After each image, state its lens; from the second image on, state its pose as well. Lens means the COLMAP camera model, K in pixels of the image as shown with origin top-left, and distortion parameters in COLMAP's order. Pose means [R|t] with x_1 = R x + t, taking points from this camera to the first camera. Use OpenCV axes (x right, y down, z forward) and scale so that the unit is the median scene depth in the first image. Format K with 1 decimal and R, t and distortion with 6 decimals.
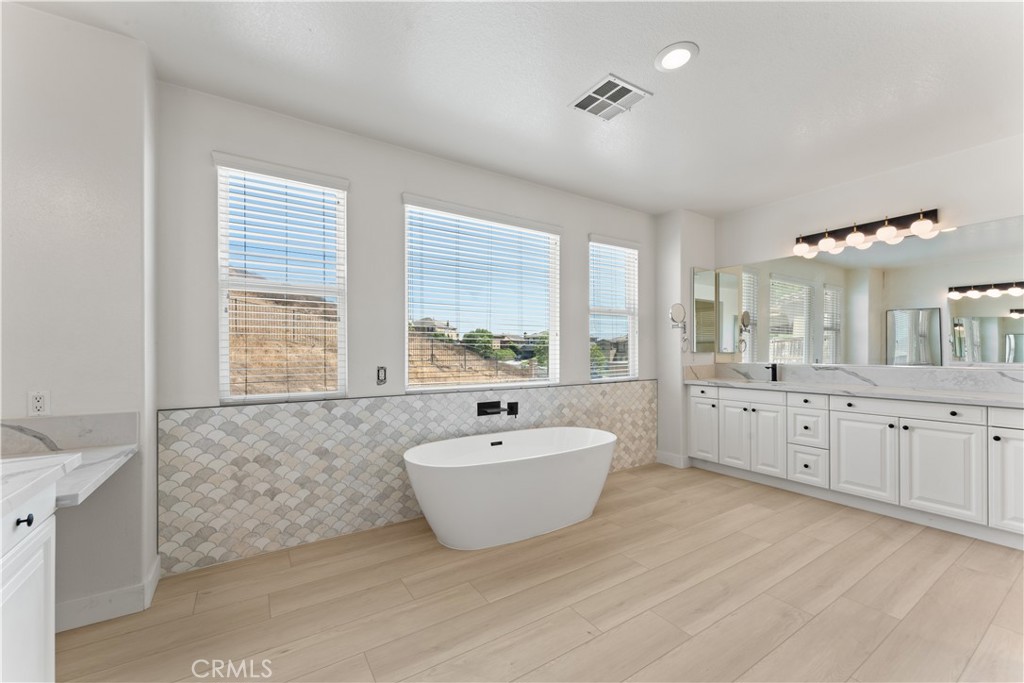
lens RADIAL K [[416.1, 0, 511.3], [0, 416.1, 347.6], [0, 0, 1]] dist [-0.000423, -0.000060]
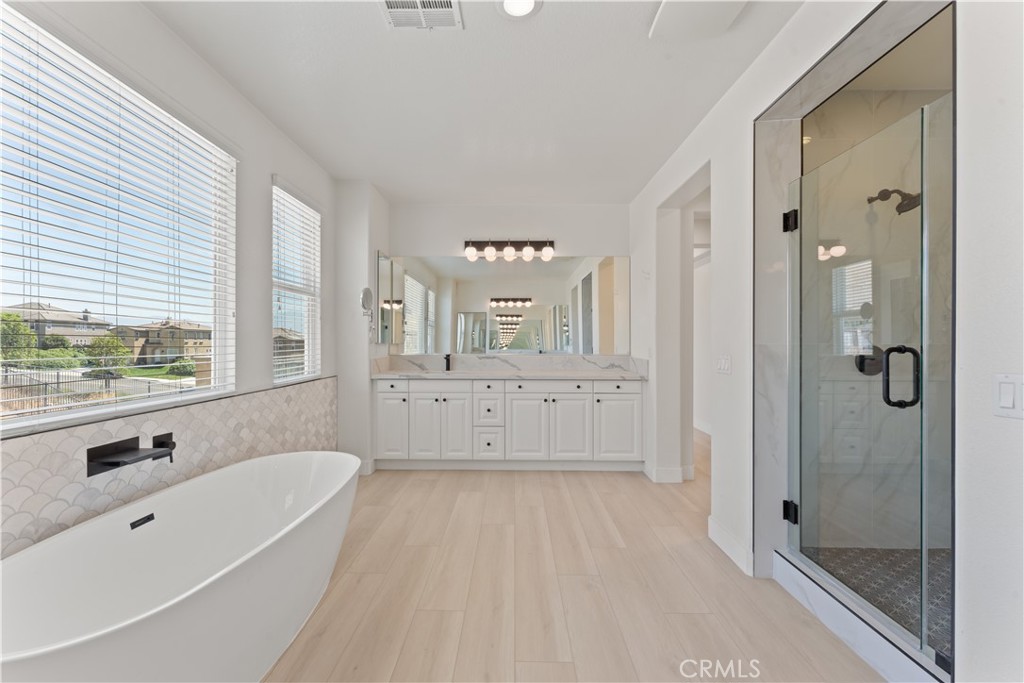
lens RADIAL K [[416.1, 0, 507.7], [0, 416.1, 340.1], [0, 0, 1]] dist [-0.000423, -0.000060]
pose [[0.550289, 0.008951, 0.834926, -0.195561], [-0.011396, 0.999930, -0.003209, 0.004442], [-0.834897, -0.007749, 0.550352, 0.313594]]
